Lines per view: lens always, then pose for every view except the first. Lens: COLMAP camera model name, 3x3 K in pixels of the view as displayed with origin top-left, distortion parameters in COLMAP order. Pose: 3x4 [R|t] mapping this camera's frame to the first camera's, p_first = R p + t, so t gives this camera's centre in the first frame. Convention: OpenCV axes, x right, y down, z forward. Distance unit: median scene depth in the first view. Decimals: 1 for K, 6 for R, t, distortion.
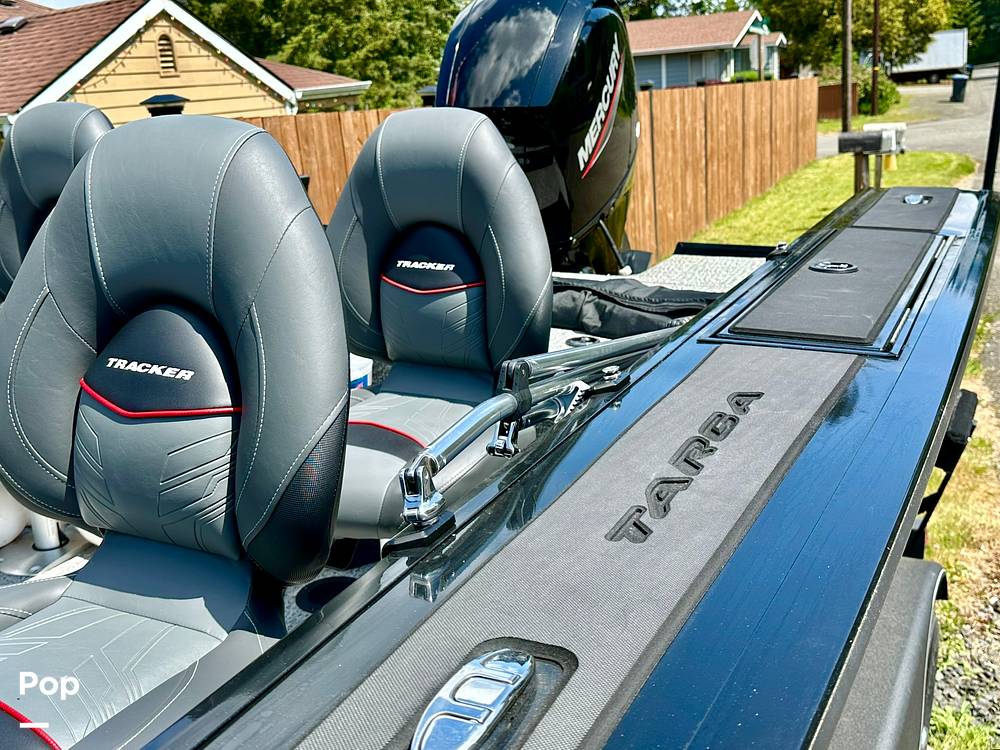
lens RADIAL K [[1019.3, 0, 498.4], [0, 1019.3, 386.0], [0, 0, 1]] dist [0.073119, 0.000000]
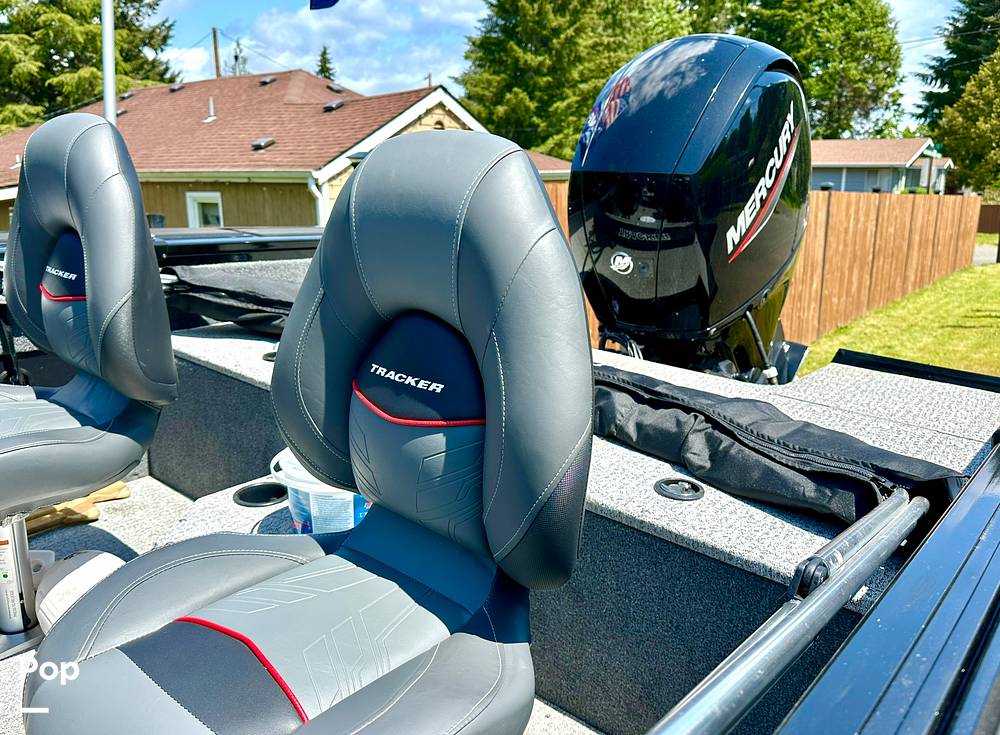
lens RADIAL K [[786.0, 0, 517.4], [0, 786.0, 377.4], [0, 0, 1]] dist [0.030251, -0.051617]
pose [[0.971017, 0.130333, -0.200349, 0.012793], [-0.136976, 0.990381, -0.019596, -0.016589], [0.195867, 0.046470, 0.979529, 0.076305]]
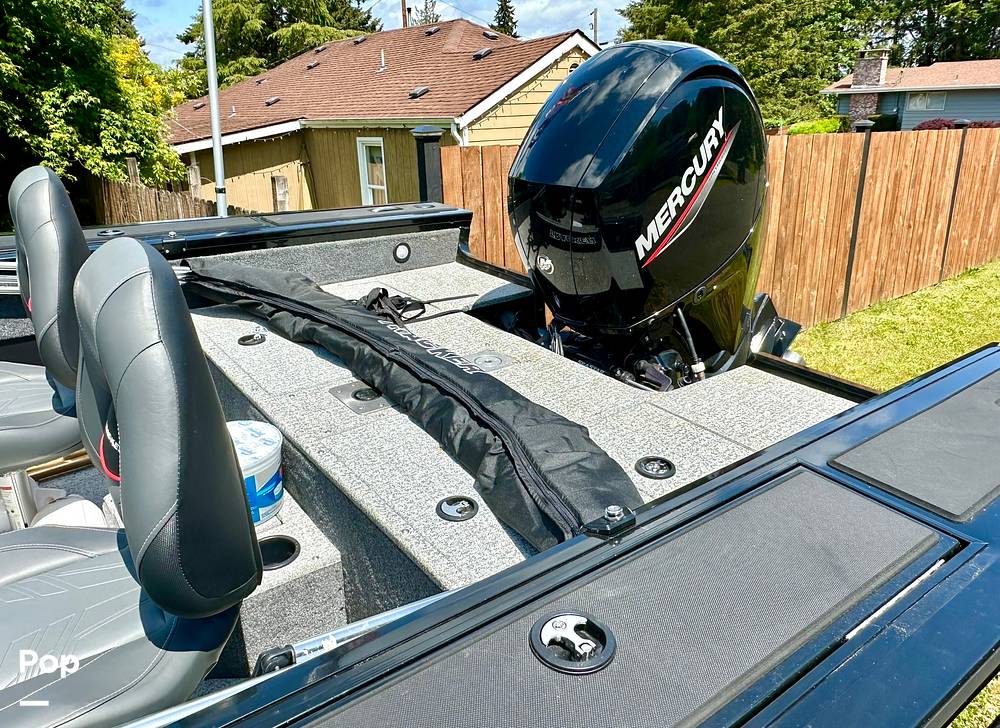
lens RADIAL K [[710.0, 0, 497.5], [0, 710.0, 367.3], [0, 0, 1]] dist [-0.013995, 0.002393]
pose [[0.891595, 0.204557, -0.403999, 0.056357], [-0.170366, 0.978136, 0.119274, -0.040124], [0.419564, -0.037517, 0.906950, 0.088485]]
